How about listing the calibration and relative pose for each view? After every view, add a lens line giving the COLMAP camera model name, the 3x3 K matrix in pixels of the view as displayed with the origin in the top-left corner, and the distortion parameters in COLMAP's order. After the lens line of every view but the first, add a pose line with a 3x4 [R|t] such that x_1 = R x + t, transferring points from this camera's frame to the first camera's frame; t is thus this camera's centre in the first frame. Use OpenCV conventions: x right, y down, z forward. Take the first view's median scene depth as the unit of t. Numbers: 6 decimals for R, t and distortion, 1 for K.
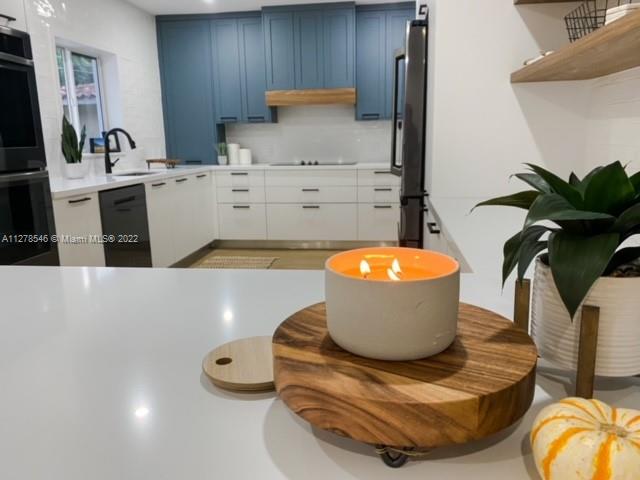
lens RADIAL K [[499.7, 0, 320.0], [0, 499.7, 240.0], [0, 0, 1]] dist [0.040193, -0.010933]
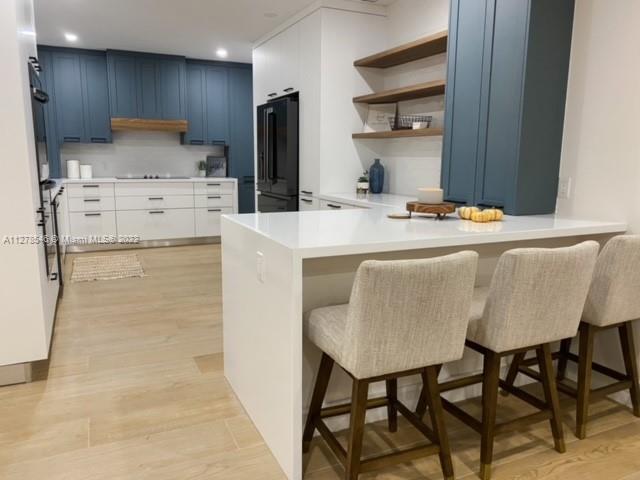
lens RADIAL K [[499.7, 0, 320.0], [0, 499.7, 240.0], [0, 0, 1]] dist [0.040193, -0.010933]
pose [[0.842314, -0.065570, 0.534984, -0.346426], [0.081242, 0.996678, -0.005755, 0.043055], [-0.532829, 0.048310, 0.844843, -0.271156]]
